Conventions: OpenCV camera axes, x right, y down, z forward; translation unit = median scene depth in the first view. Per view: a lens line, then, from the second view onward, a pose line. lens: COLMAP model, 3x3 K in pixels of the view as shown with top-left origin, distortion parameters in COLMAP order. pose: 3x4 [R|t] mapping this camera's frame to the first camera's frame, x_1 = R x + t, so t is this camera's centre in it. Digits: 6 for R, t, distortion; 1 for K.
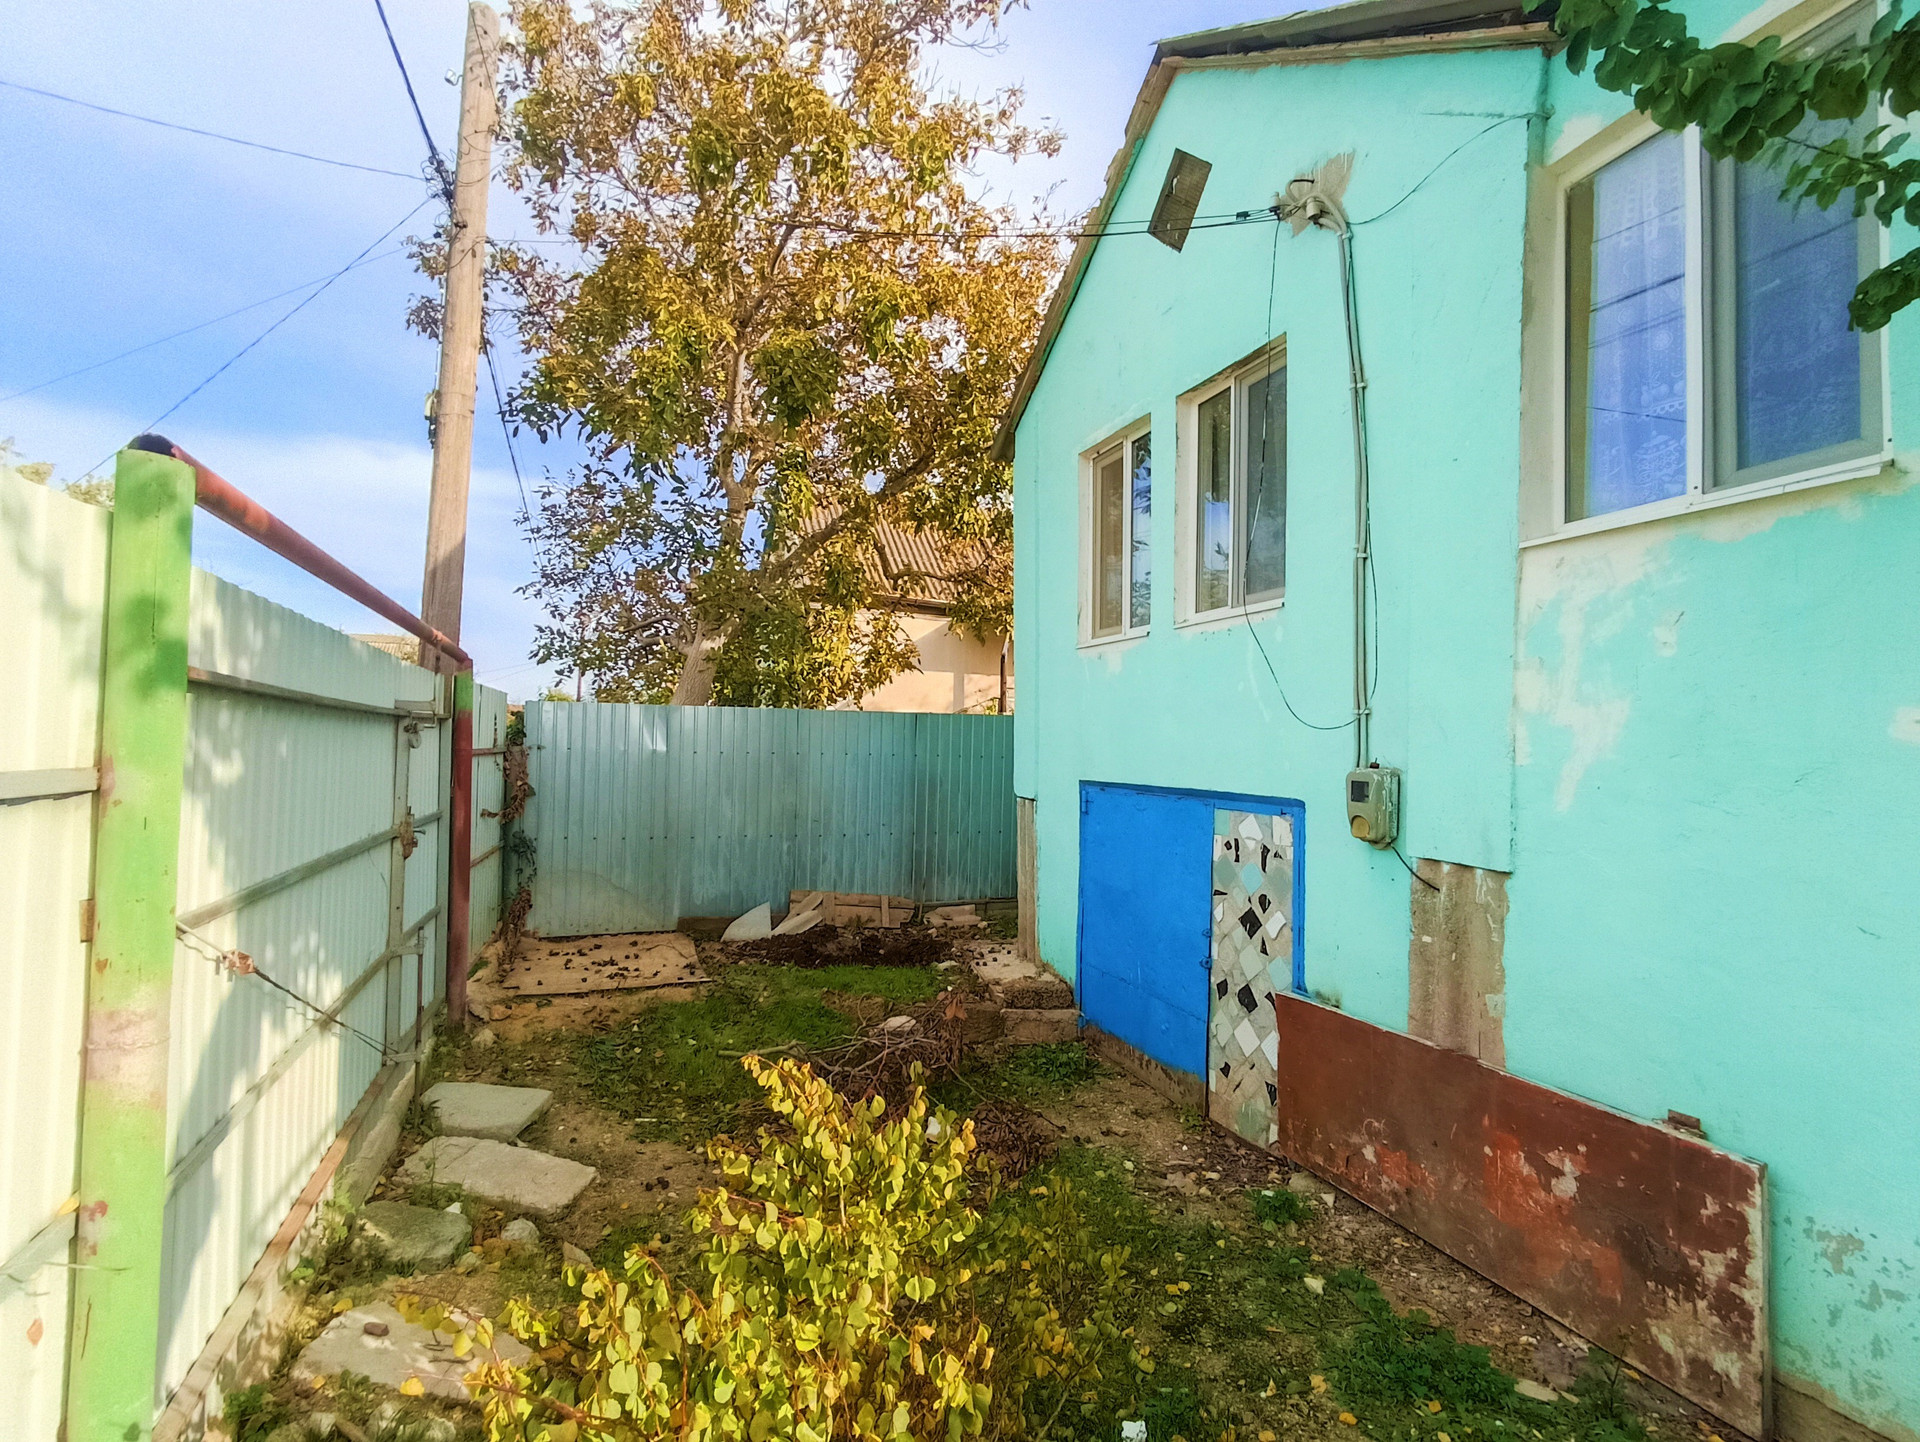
lens RADIAL K [[879.2, 0, 951.4], [0, 879.2, 721.5], [0, 0, 1]] dist [-0.003070, 0.000130]
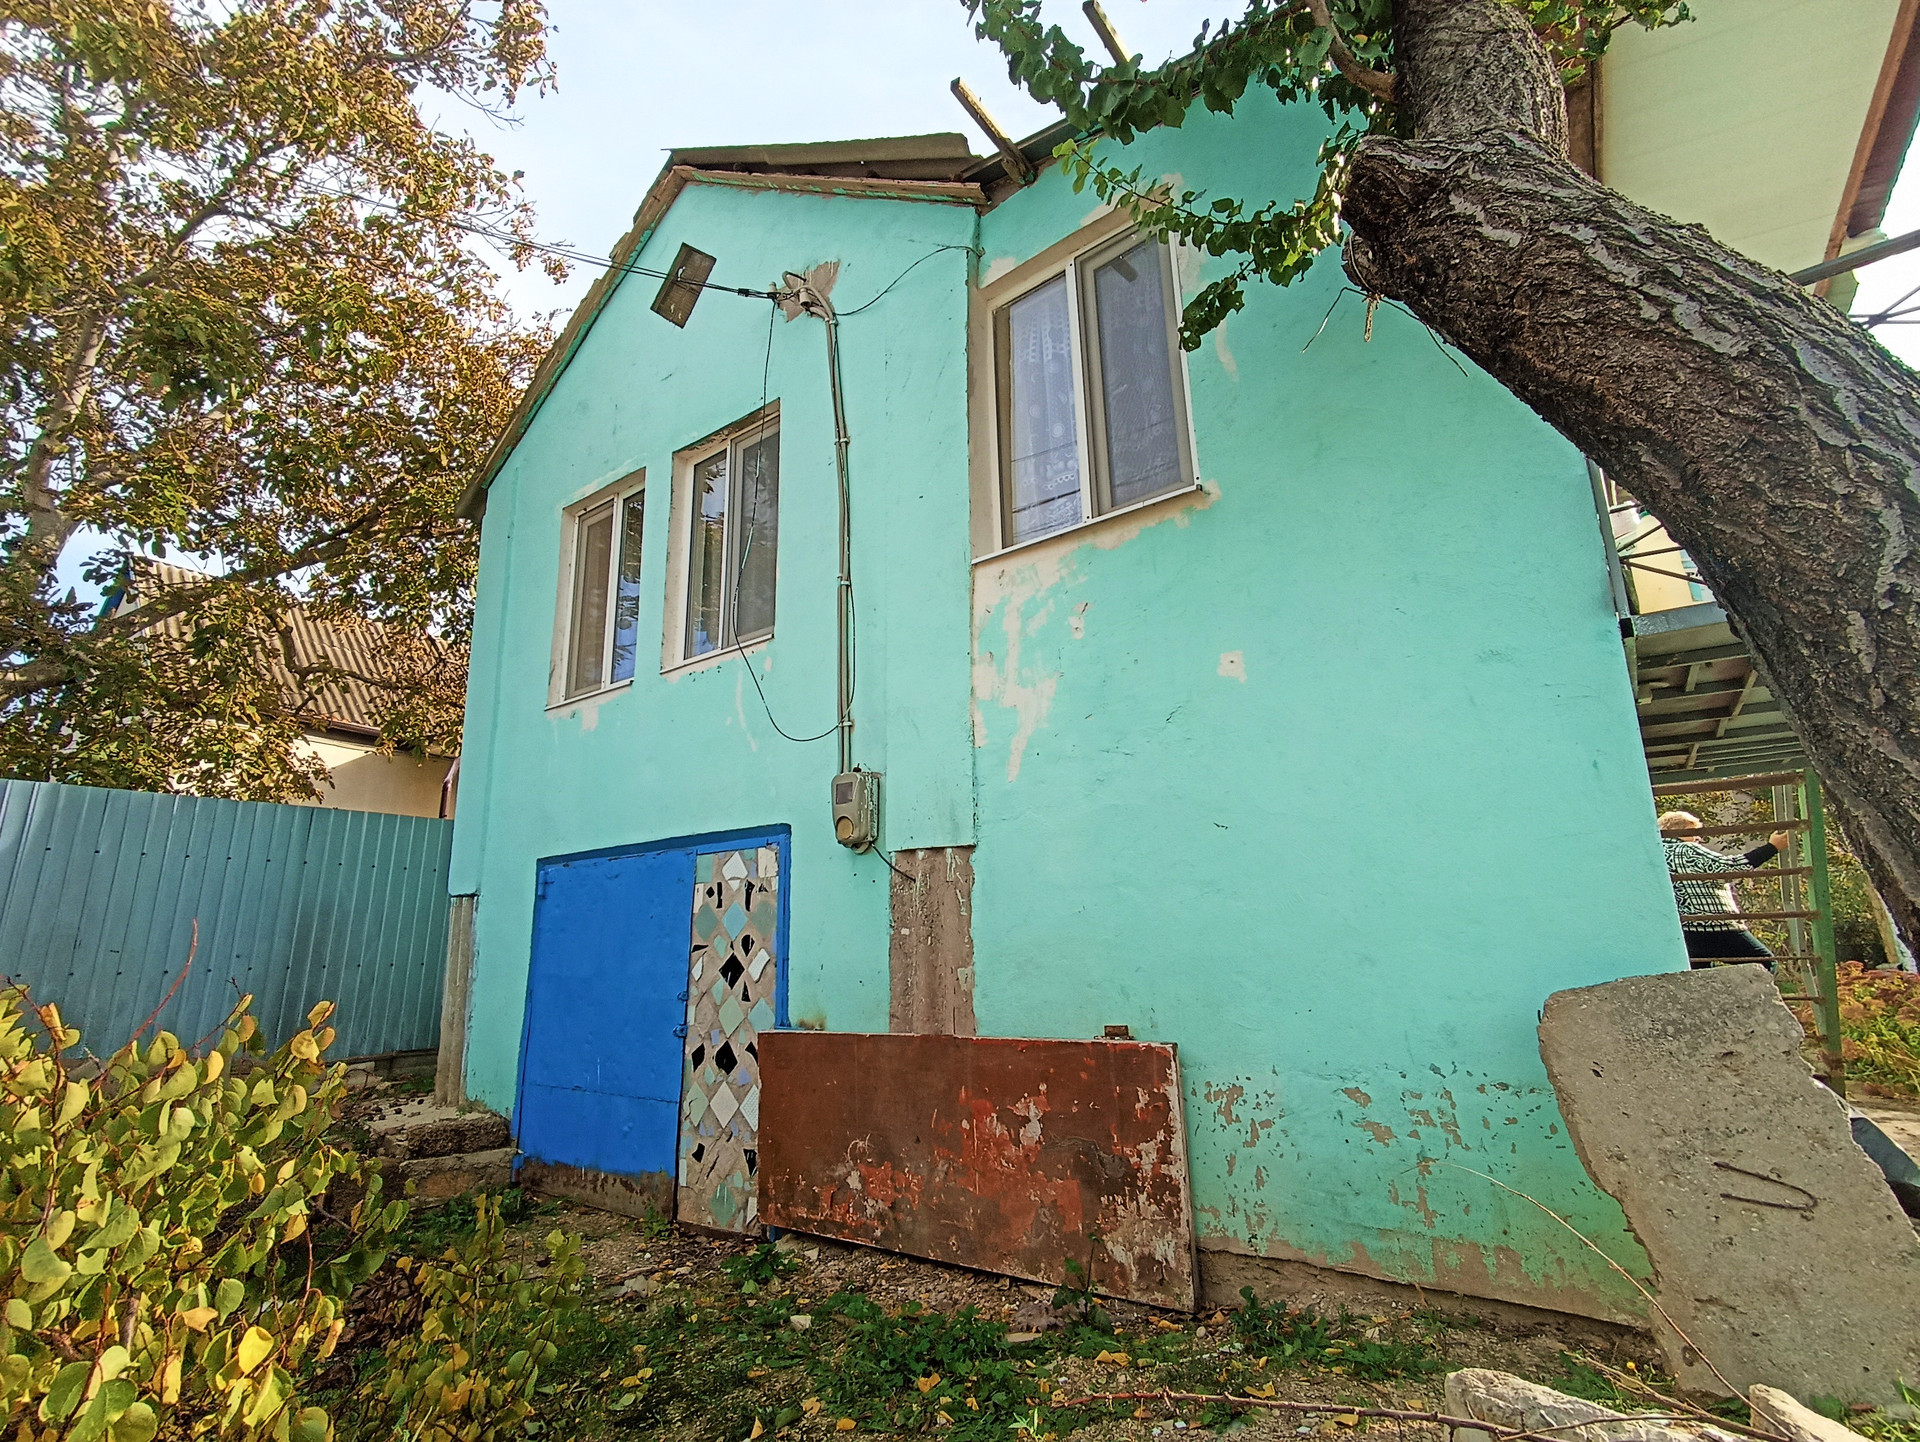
lens RADIAL K [[879.2, 0, 951.4], [0, 879.2, 721.5], [0, 0, 1]] dist [-0.003070, 0.000130]
pose [[0.837252, 0.096915, 0.538161, 0.013758], [0.026544, 0.975805, -0.217025, 0.189651], [-0.546173, 0.195989, 0.814422, 0.079933]]
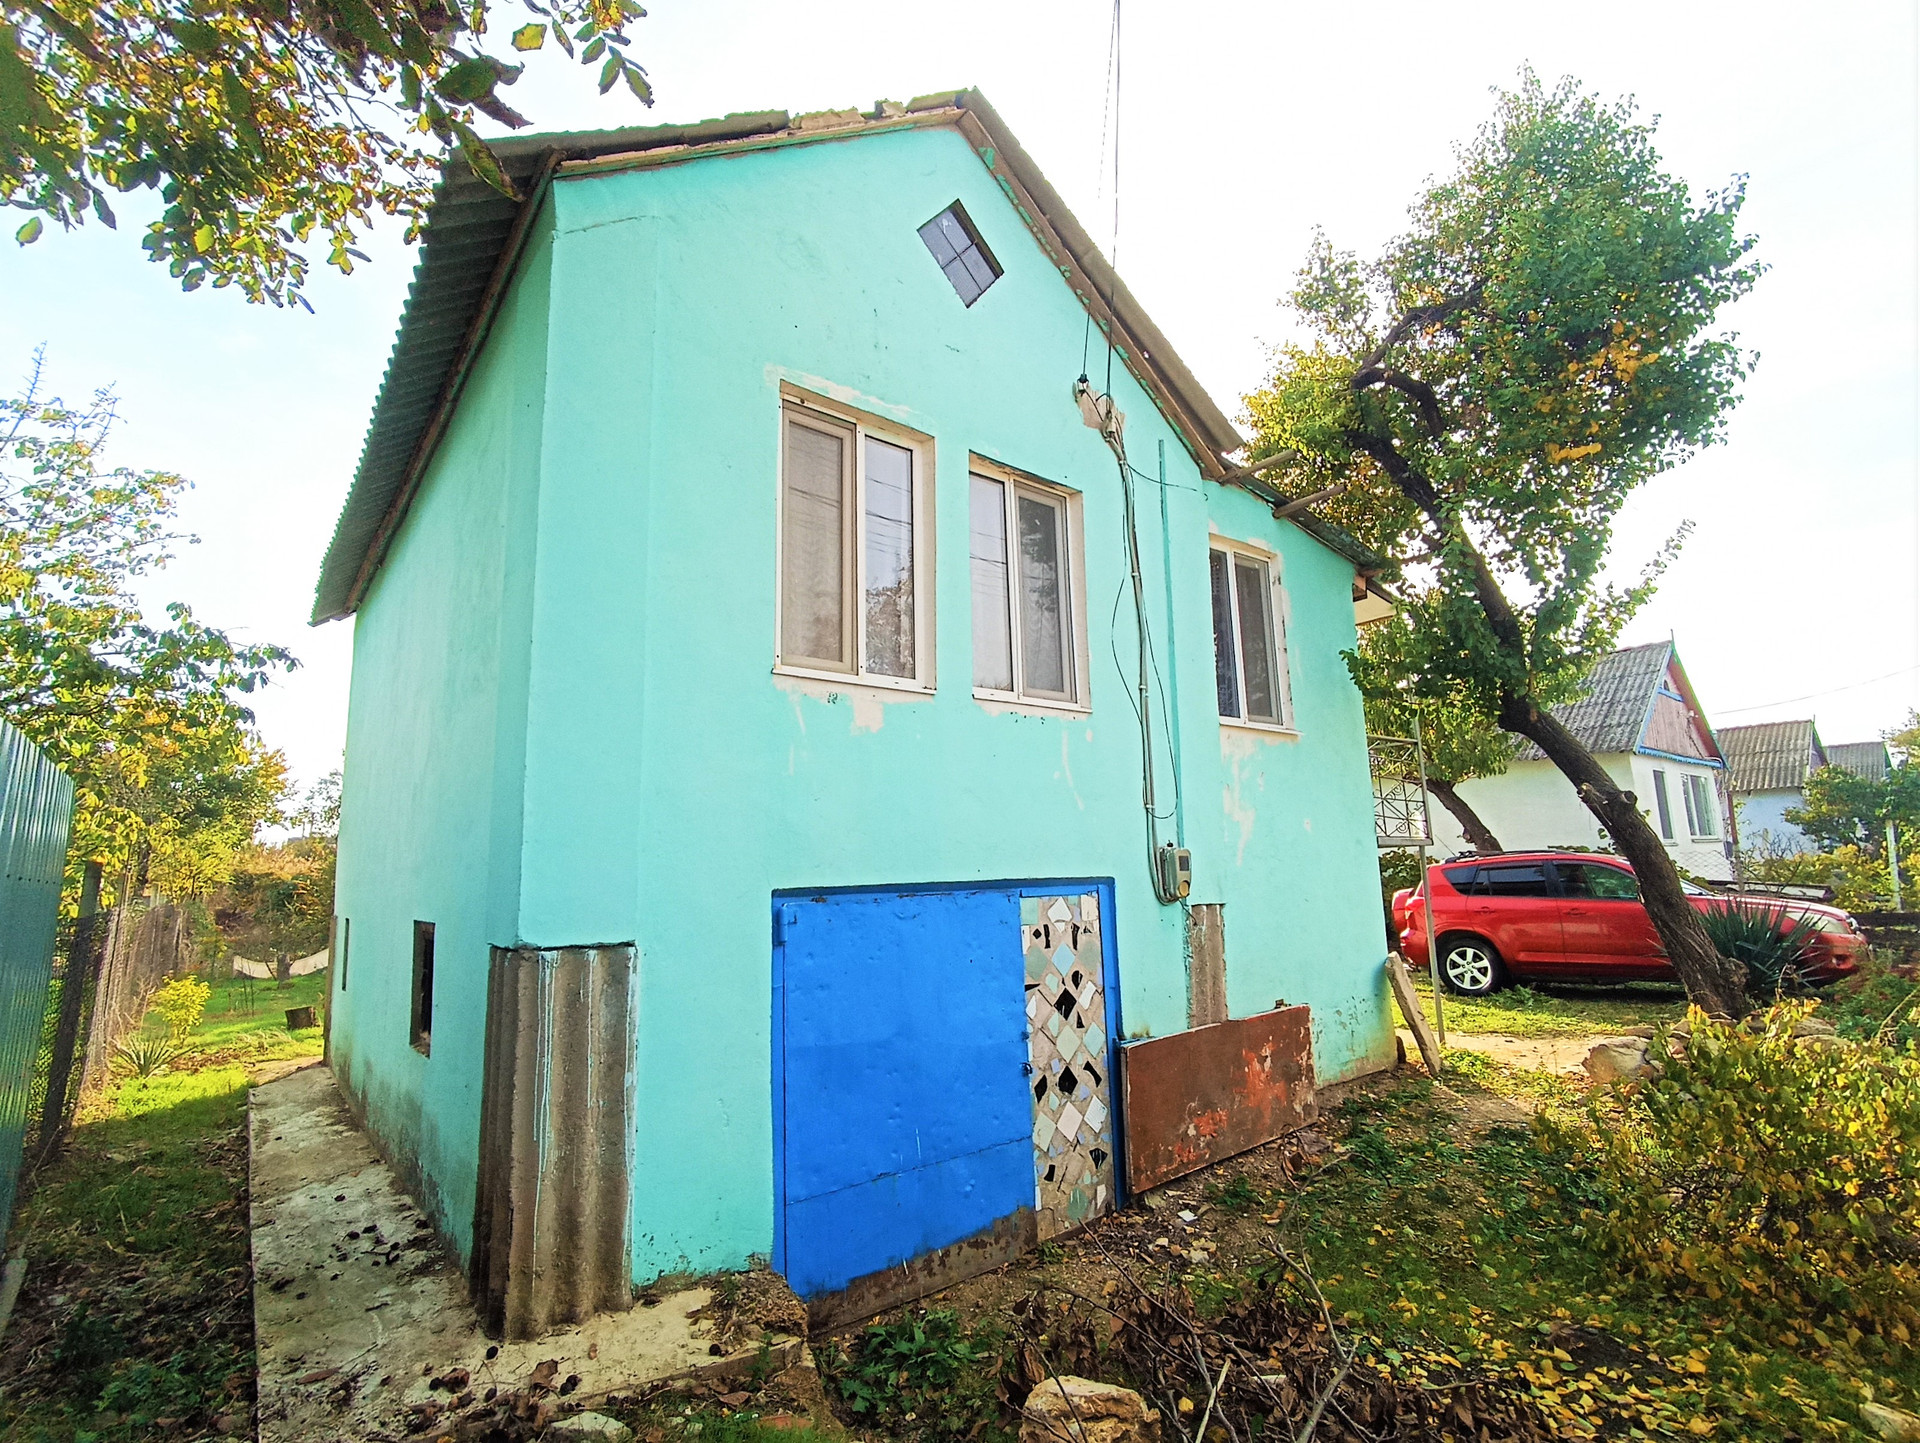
lens RADIAL K [[879.2, 0, 951.4], [0, 879.2, 722.0], [0, 0, 1]] dist [-0.003070, 0.000130]
pose [[-0.300053, 0.141062, 0.943435, -0.675814], [-0.009616, 0.988508, -0.150860, 0.061300], [-0.953874, -0.054338, -0.295248, 1.526905]]
